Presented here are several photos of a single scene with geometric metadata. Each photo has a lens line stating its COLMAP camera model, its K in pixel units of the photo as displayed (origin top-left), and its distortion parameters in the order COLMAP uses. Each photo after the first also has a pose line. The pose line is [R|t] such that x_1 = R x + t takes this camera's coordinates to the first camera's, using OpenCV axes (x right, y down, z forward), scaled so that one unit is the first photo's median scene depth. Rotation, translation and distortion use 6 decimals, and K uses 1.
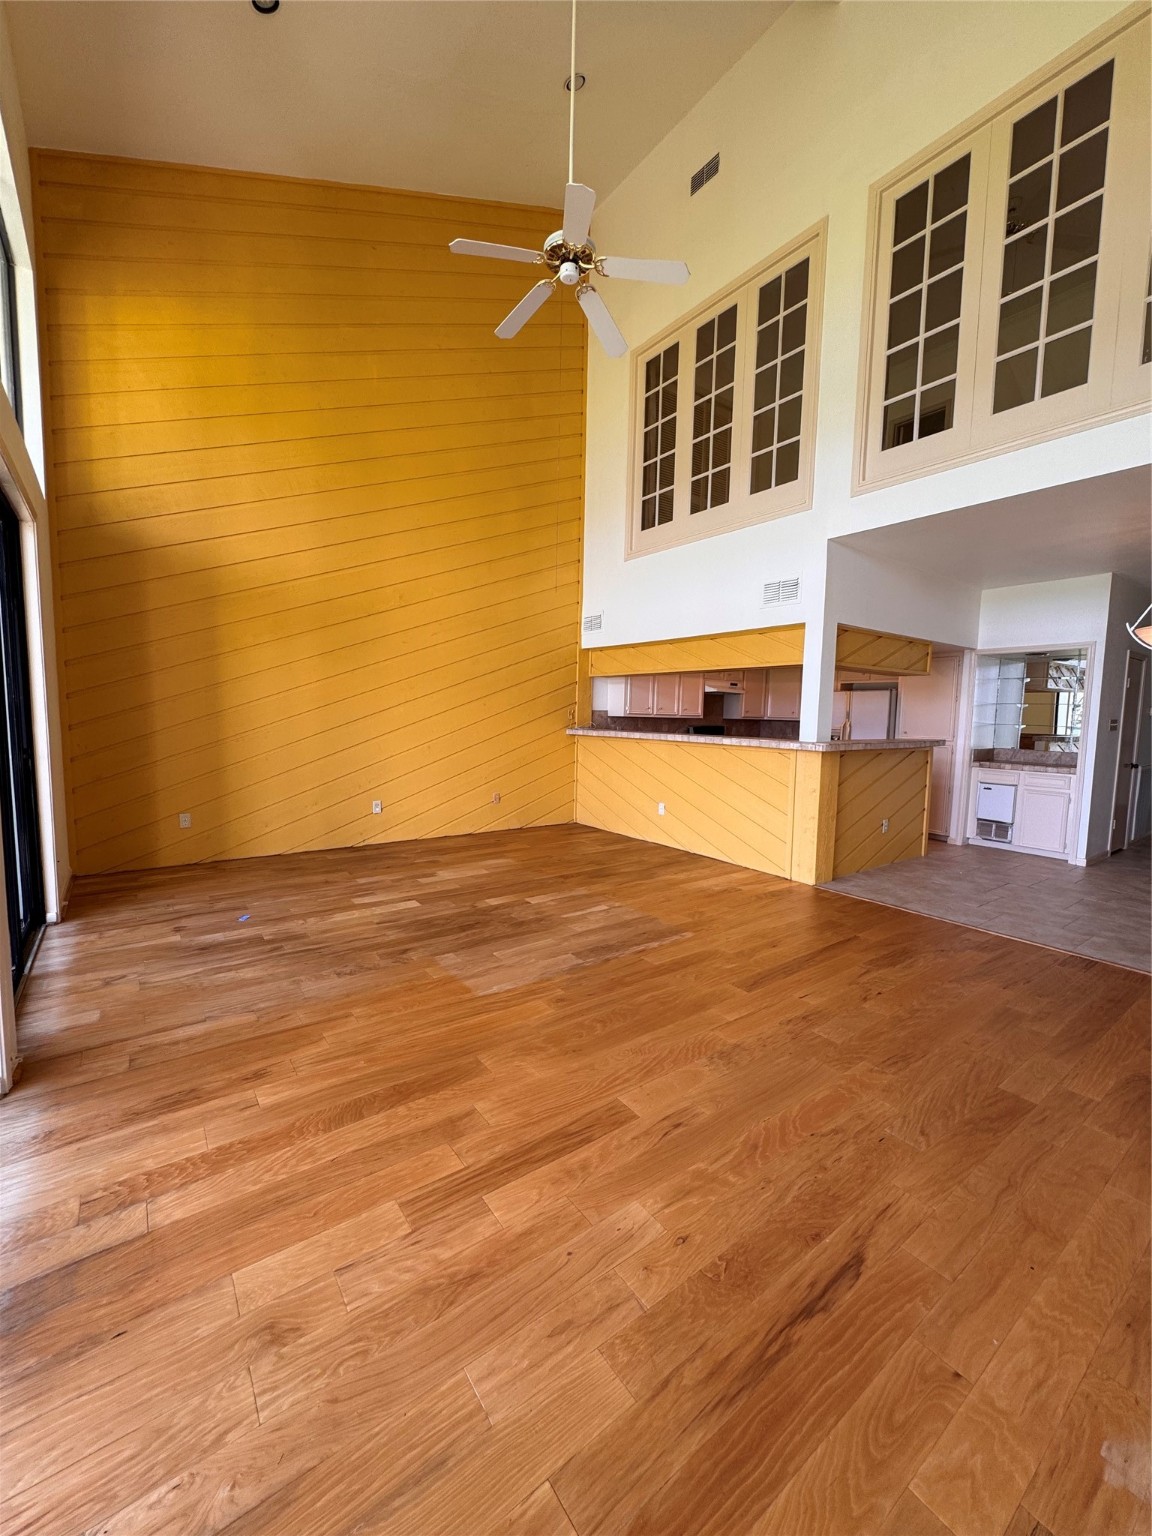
lens RADIAL K [[612.8, 0, 576.0], [0, 612.8, 768.0], [0, 0, 1]] dist [-0.002661, -0.000087]
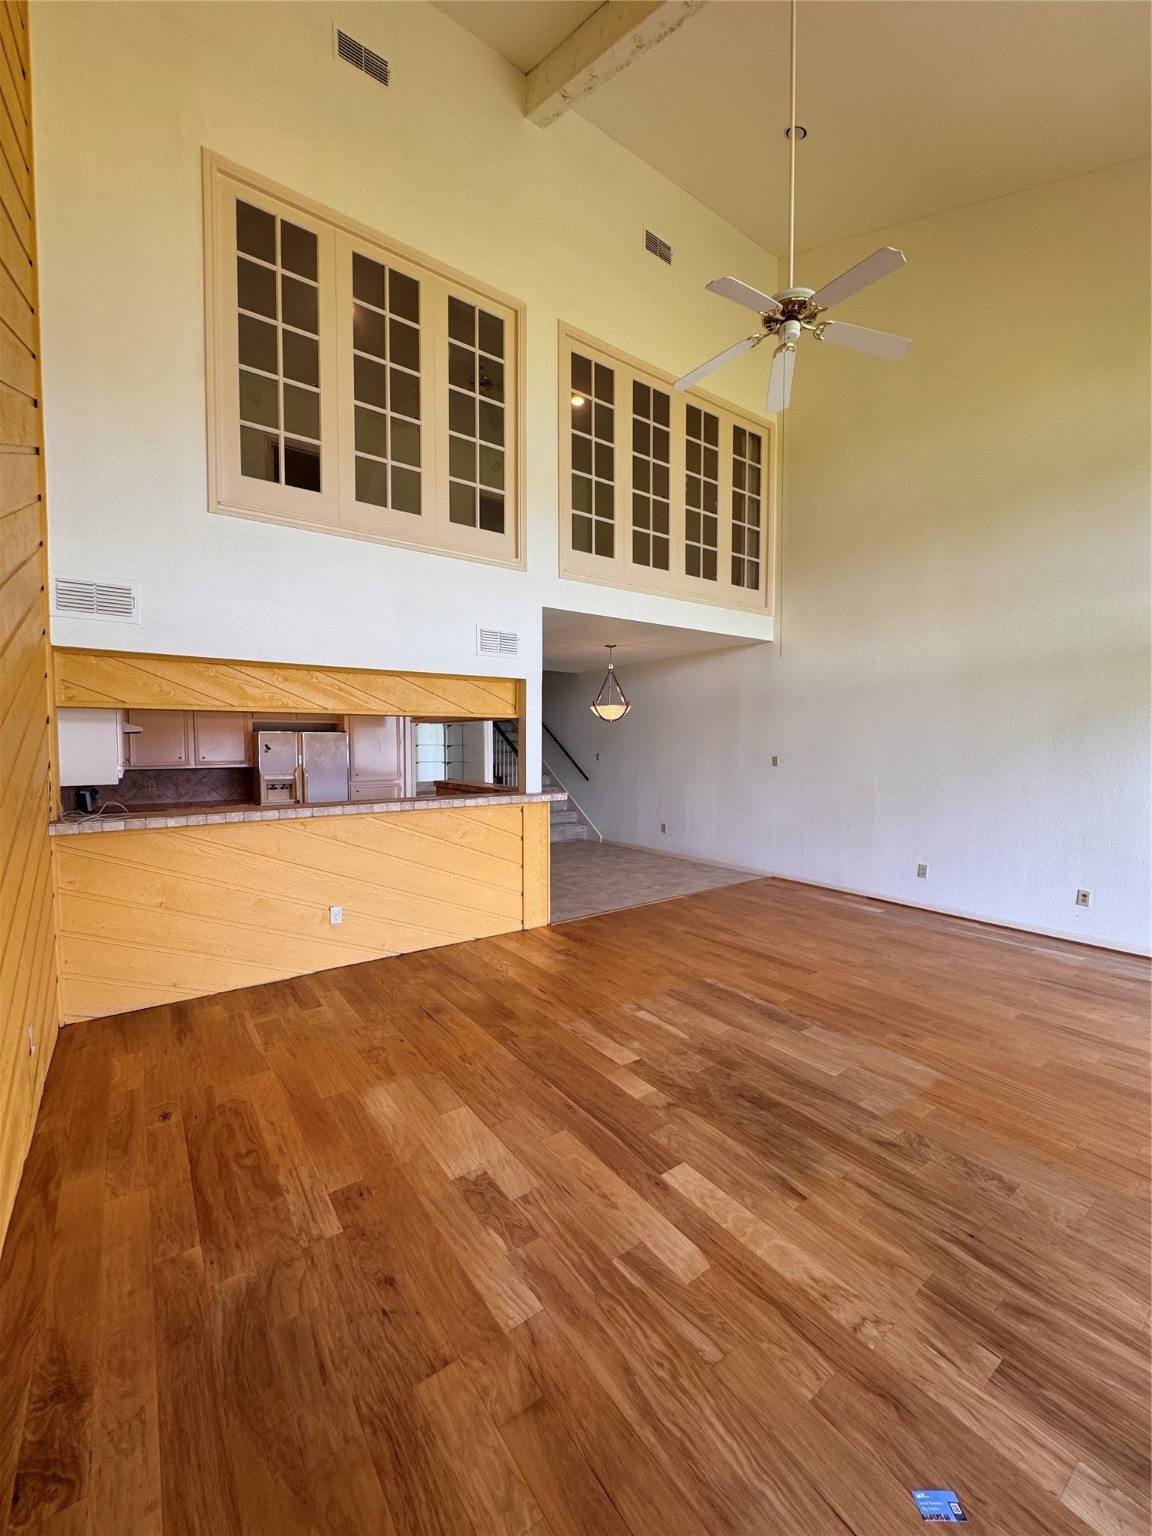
lens RADIAL K [[612.8, 0, 576.0], [0, 612.8, 768.0], [0, 0, 1]] dist [-0.002661, -0.000087]
pose [[0.005511, -0.063806, 0.997947, -0.768549], [0.090799, 0.993872, 0.063044, -0.166491], [-0.995854, 0.090265, 0.011271, 1.050946]]
